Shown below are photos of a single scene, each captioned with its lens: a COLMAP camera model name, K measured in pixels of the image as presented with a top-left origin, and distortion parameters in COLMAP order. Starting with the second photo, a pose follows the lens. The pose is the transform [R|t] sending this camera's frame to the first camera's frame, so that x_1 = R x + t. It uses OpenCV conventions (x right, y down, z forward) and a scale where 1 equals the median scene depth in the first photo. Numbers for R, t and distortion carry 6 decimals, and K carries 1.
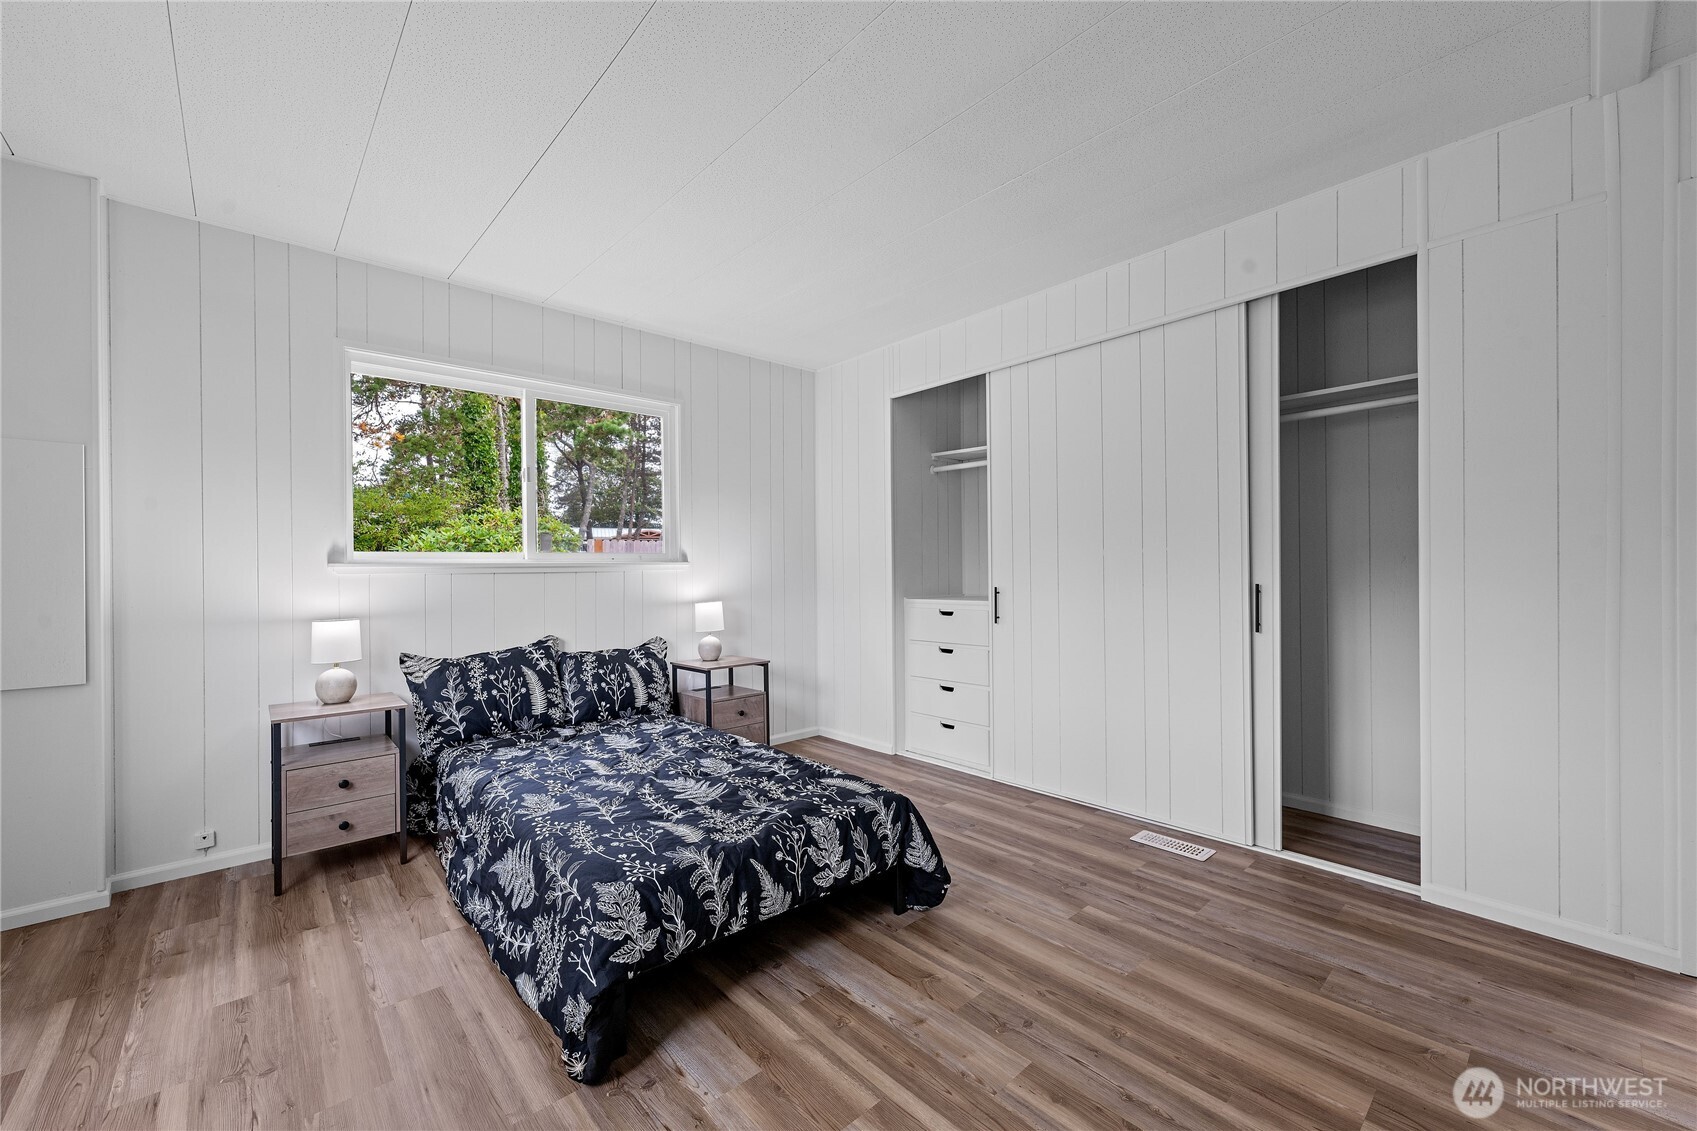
lens RADIAL K [[670.2, 0, 845.6], [0, 670.2, 568.9], [0, 0, 1]] dist [-0.001172, -0.000117]
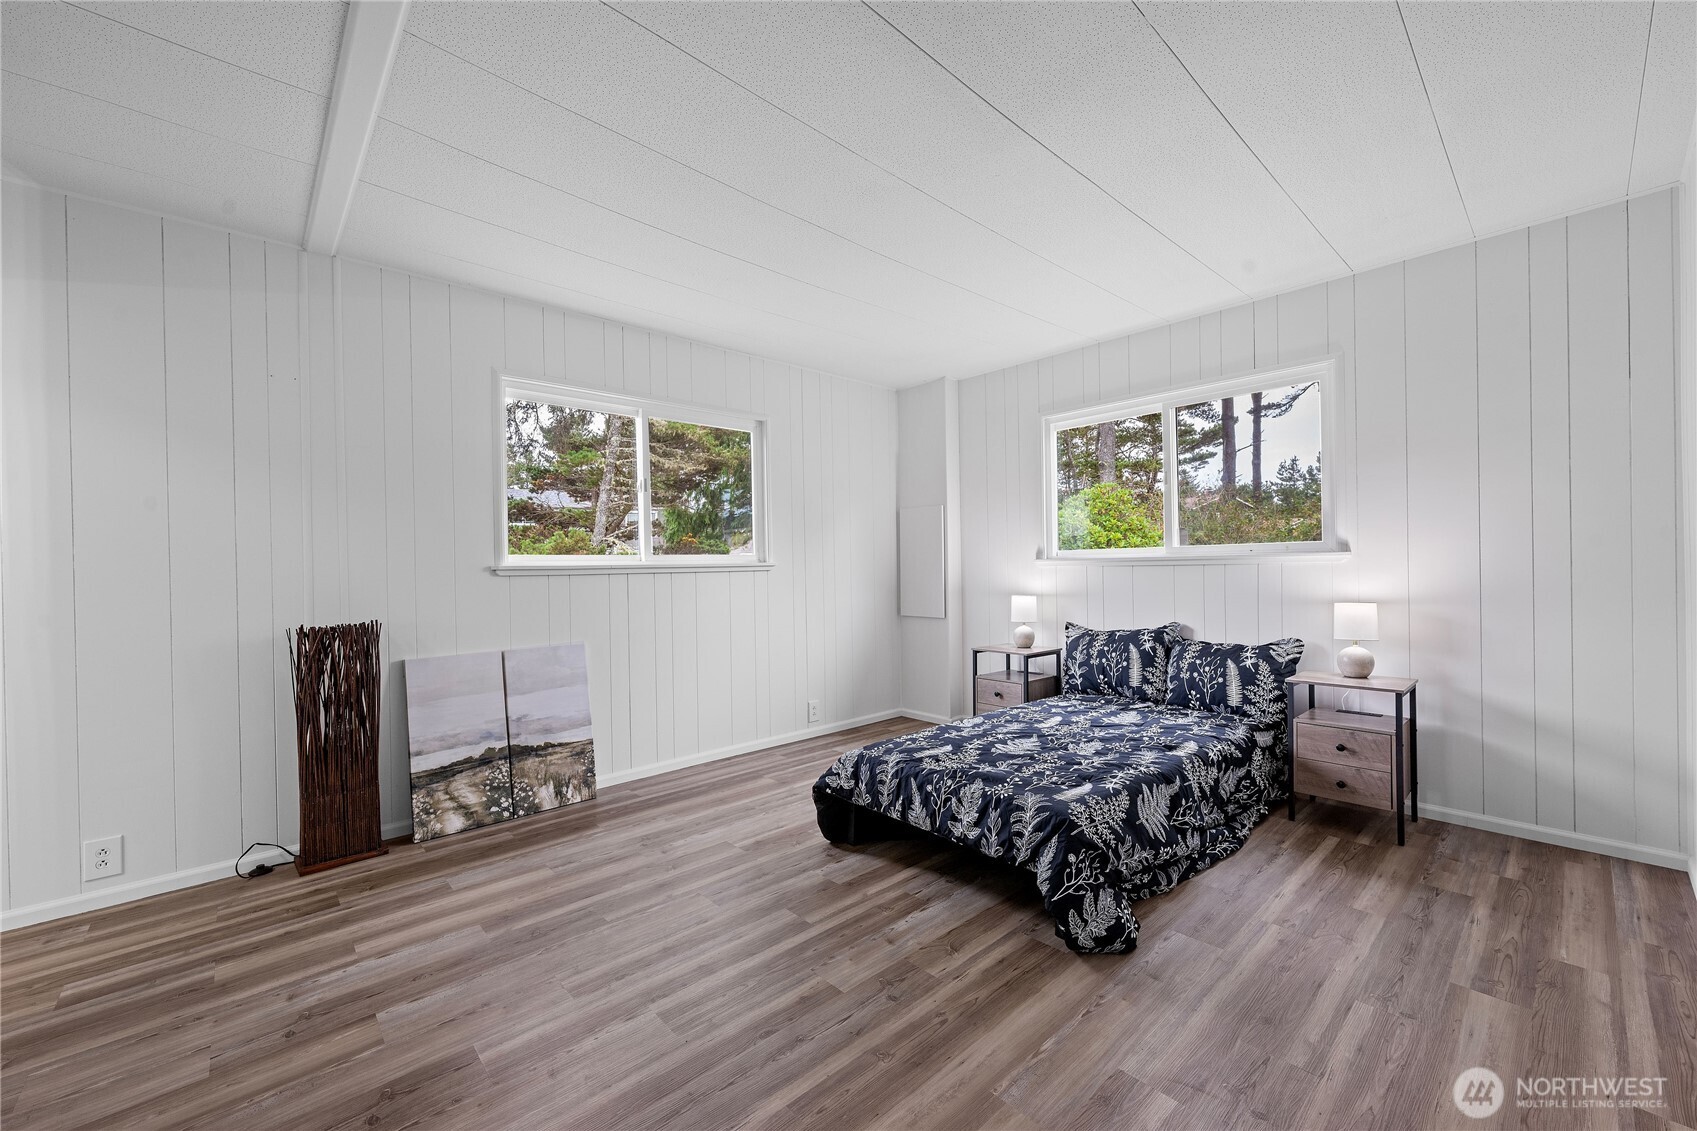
lens RADIAL K [[670.2, 0, 845.6], [0, 670.2, 568.9], [0, 0, 1]] dist [-0.001172, -0.000117]
pose [[0.005462, 0.012401, -0.999908, 0.849161], [0.013104, 0.999836, 0.012471, -0.011422], [0.999899, -0.013171, 0.005299, 0.592727]]
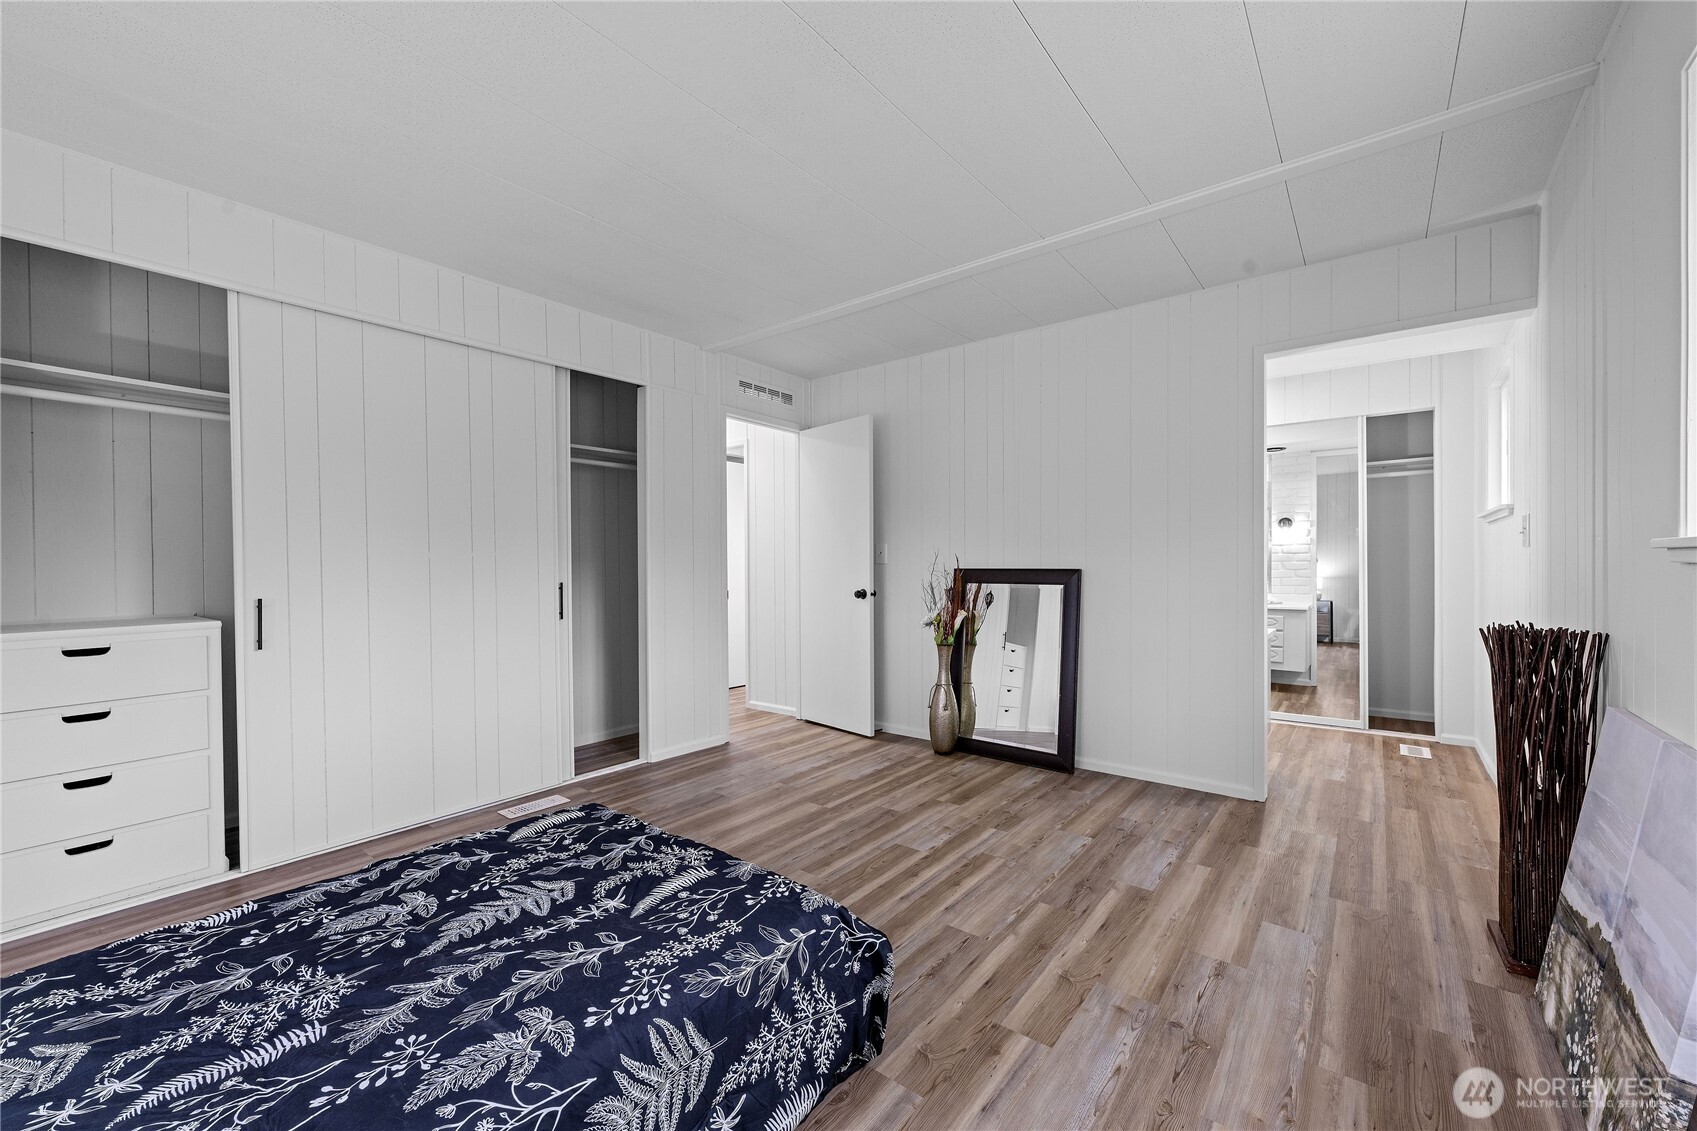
lens RADIAL K [[670.2, 0, 845.6], [0, 670.2, 568.9], [0, 0, 1]] dist [-0.001172, -0.000117]
pose [[-0.164725, 0.004605, 0.986329, -0.797460], [0.012827, 0.999915, -0.002526, 0.005505], [-0.986256, 0.012236, -0.164770, 0.677715]]
